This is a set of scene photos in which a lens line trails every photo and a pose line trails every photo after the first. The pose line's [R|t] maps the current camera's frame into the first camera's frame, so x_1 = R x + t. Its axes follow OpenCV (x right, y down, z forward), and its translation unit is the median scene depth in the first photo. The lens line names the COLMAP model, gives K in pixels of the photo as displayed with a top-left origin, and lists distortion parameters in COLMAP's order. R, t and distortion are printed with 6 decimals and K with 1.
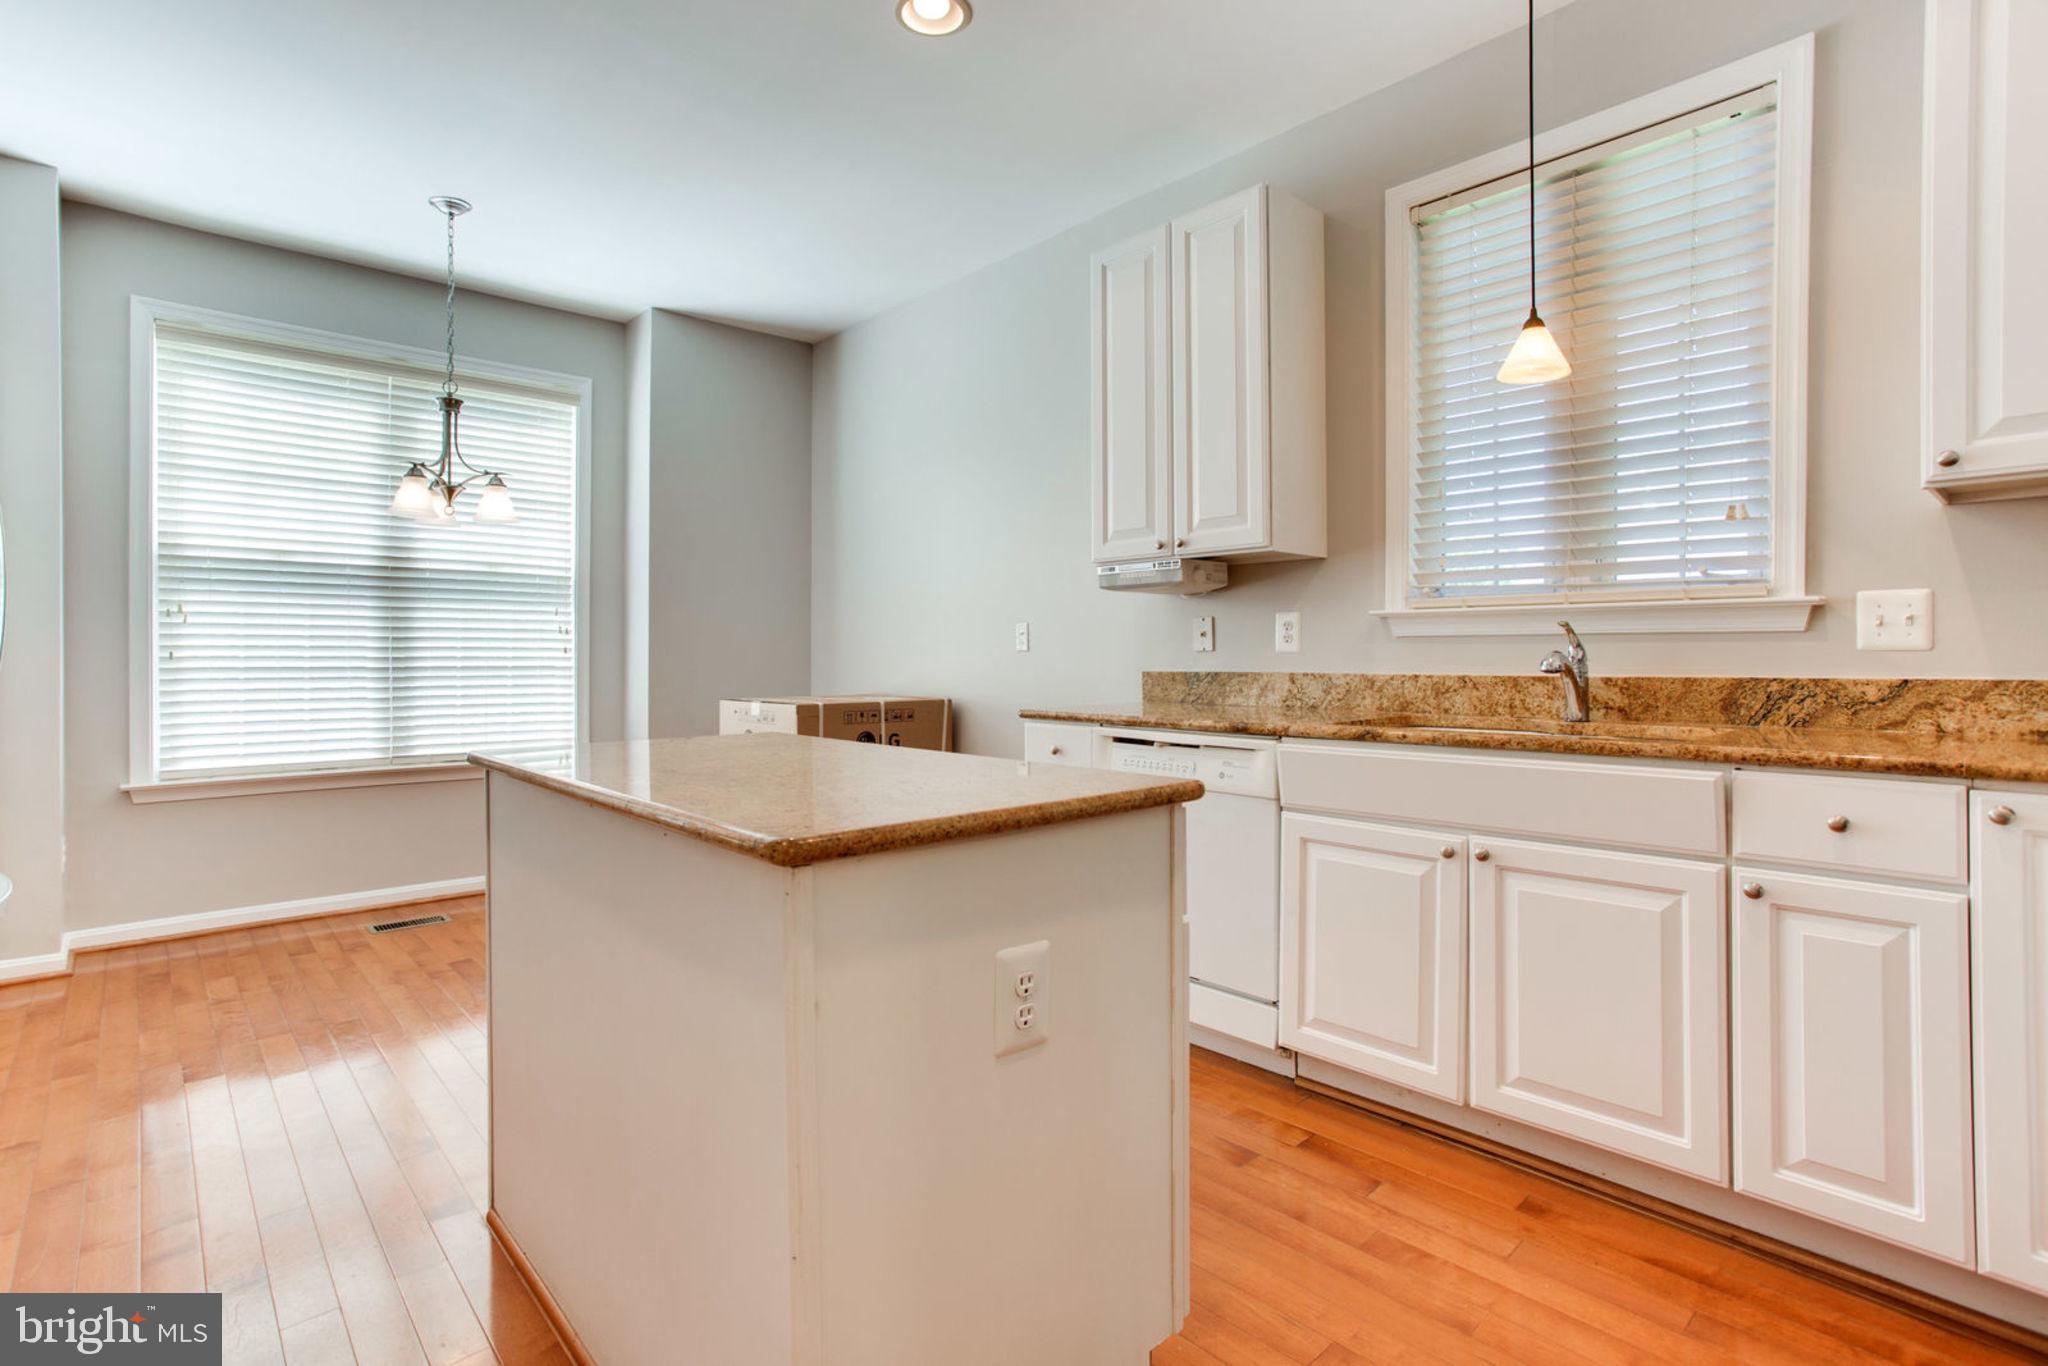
lens RADIAL K [[988.4, 0, 998.8], [0, 988.4, 652.5], [0, 0, 1]] dist [-0.002811, 0.010163]
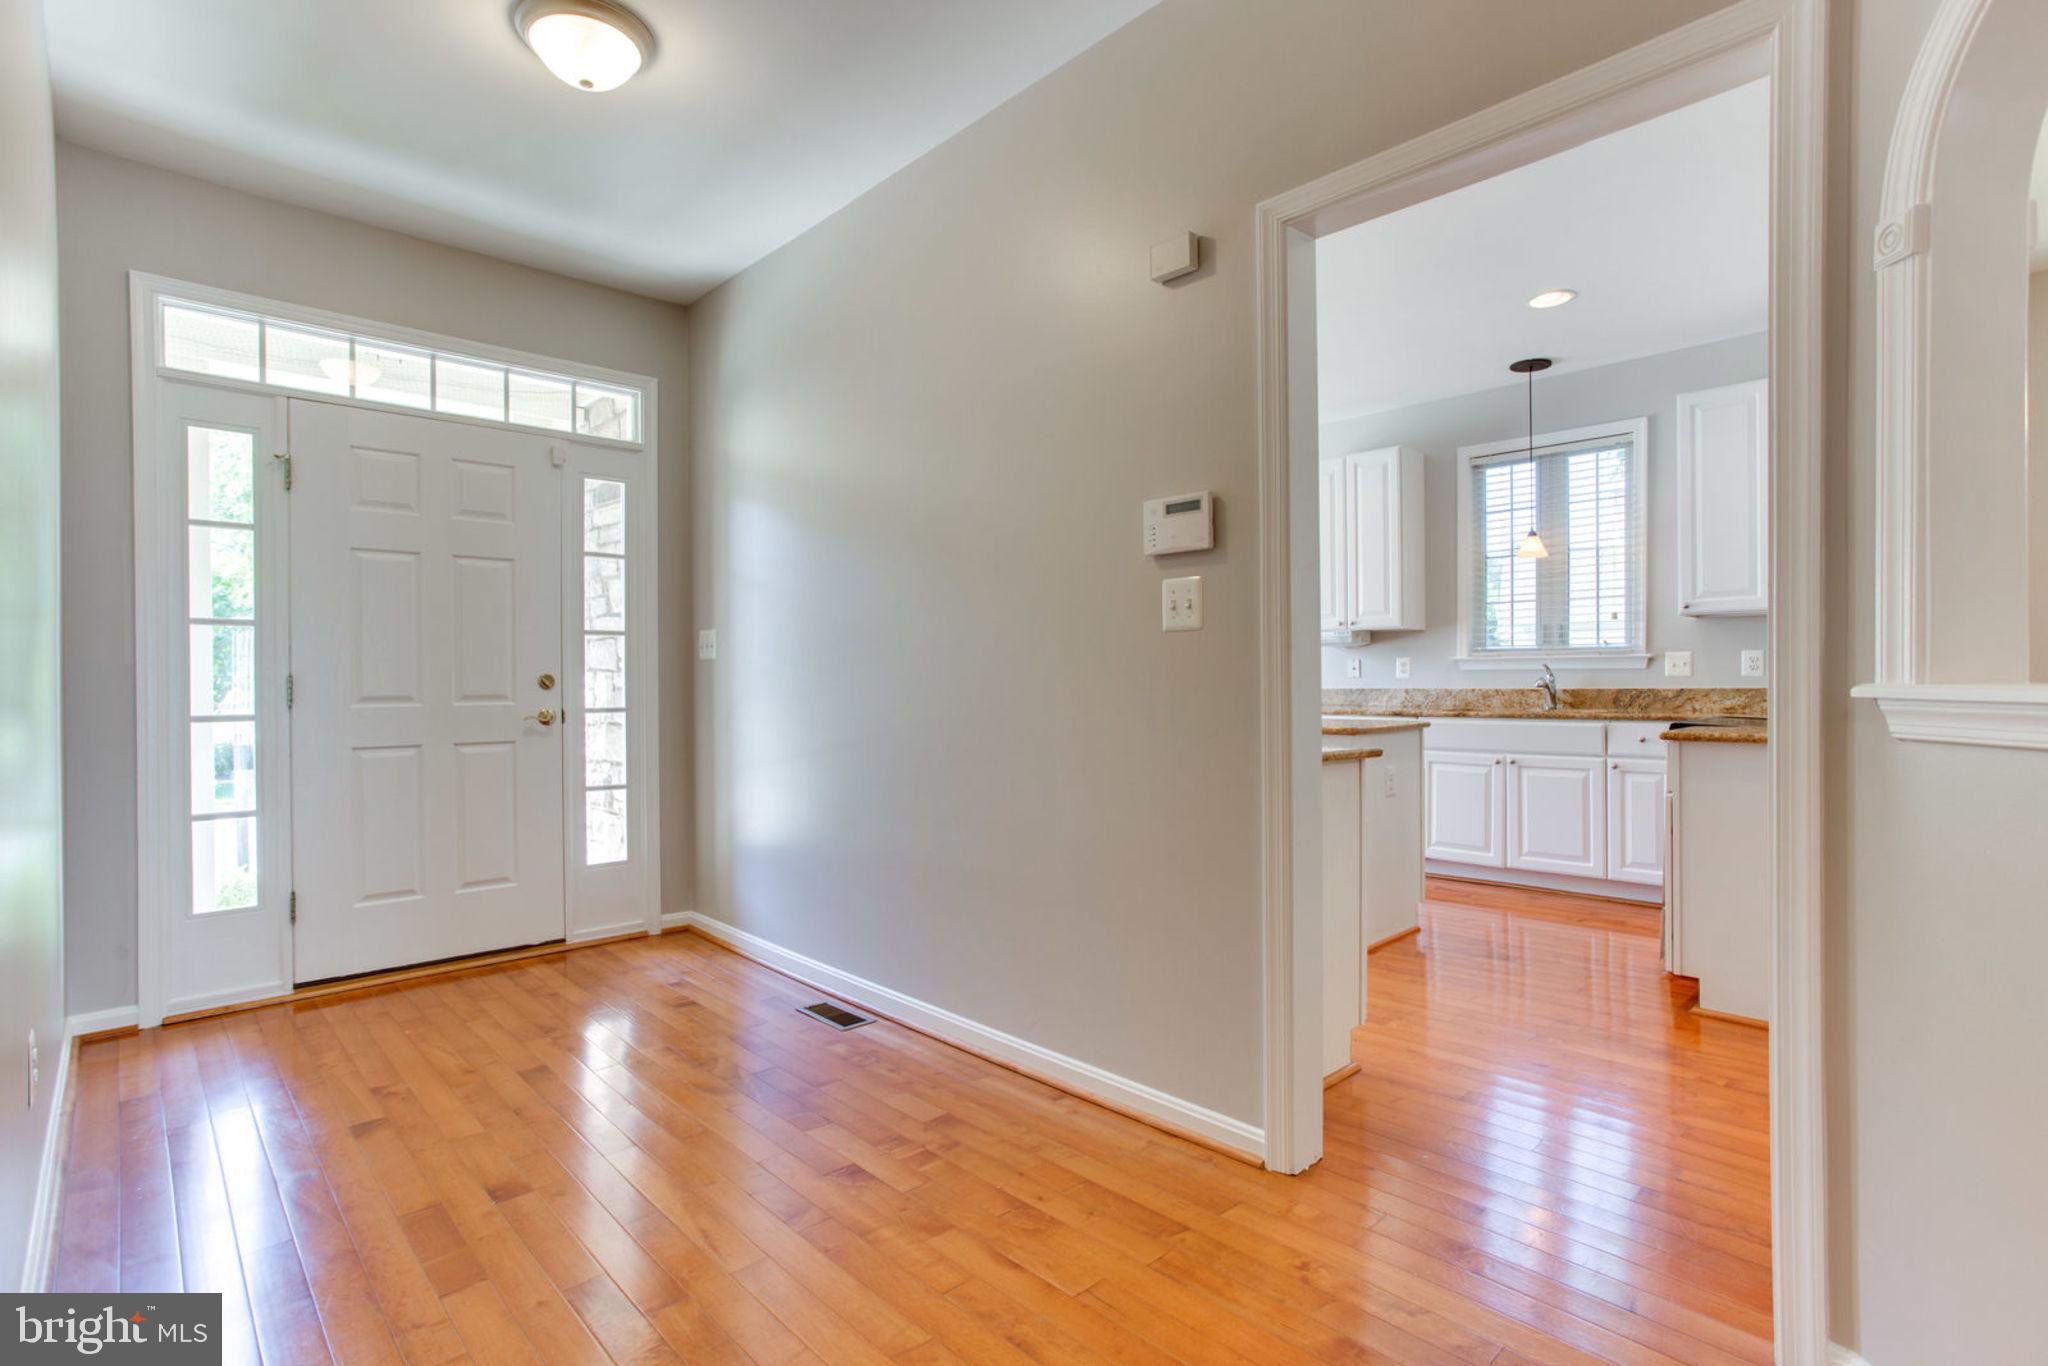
lens RADIAL K [[969.7, 0, 1006.6], [0, 969.7, 678.3], [0, 0, 1]] dist [0.003059, -0.000195]
pose [[0.999875, -0.004141, 0.015250, -0.620168], [0.004108, 0.999989, 0.002183, -0.008373], [-0.015259, -0.002121, 0.999881, -1.074055]]
